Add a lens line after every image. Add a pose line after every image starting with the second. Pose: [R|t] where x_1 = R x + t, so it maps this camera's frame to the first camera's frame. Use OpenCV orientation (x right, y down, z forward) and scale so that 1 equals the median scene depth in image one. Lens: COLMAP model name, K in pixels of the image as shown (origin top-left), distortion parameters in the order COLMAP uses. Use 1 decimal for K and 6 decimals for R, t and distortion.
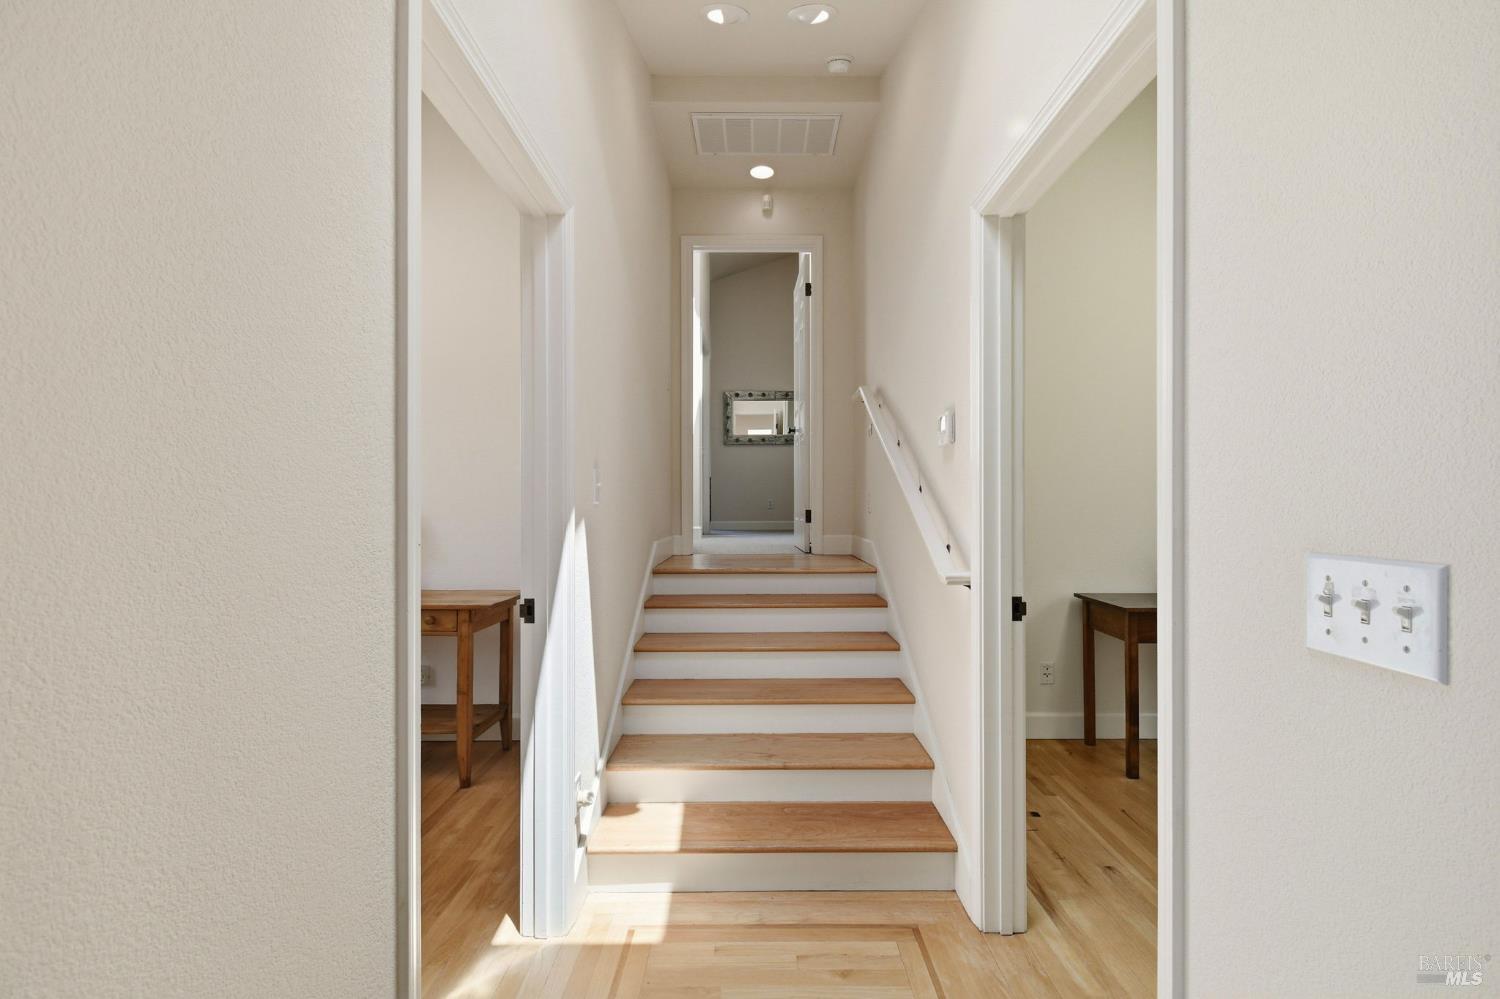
lens RADIAL K [[668.5, 0, 756.5], [0, 668.5, 497.9], [0, 0, 1]] dist [-0.001977, -0.000258]
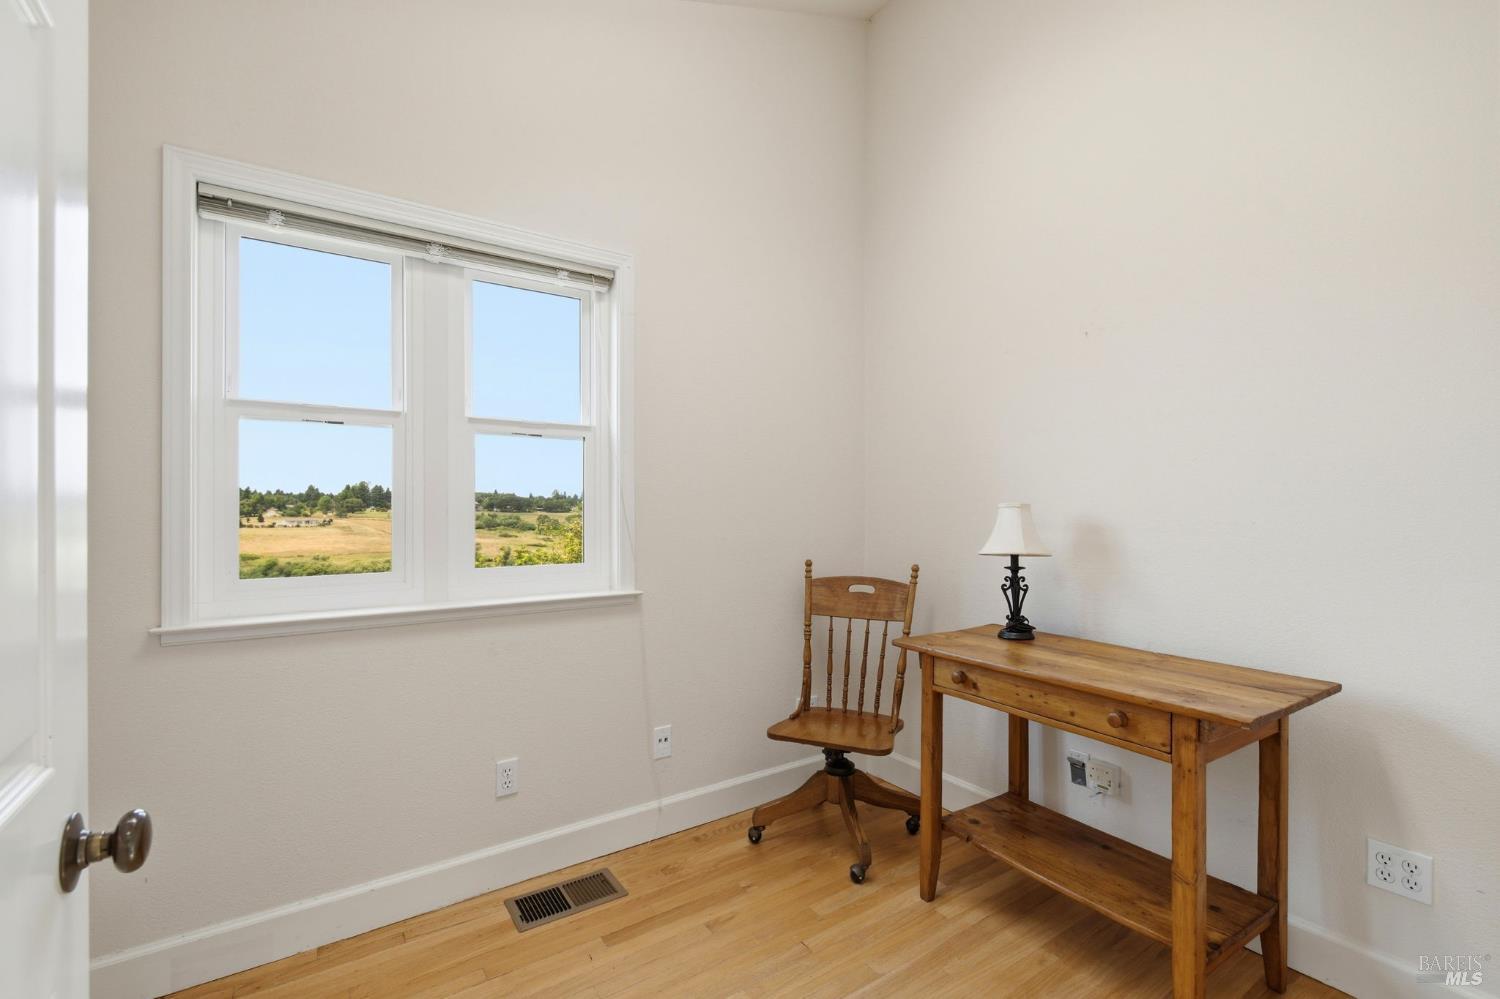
lens RADIAL K [[661.2, 0, 748.7], [0, 661.2, 502.7], [0, 0, 1]] dist [-0.001056, -0.000377]
pose [[0.558962, -0.007307, -0.829161, -0.200925], [0.003682, 0.999973, -0.006330, 0.006187], [0.829185, 0.000485, 0.558973, 0.433090]]
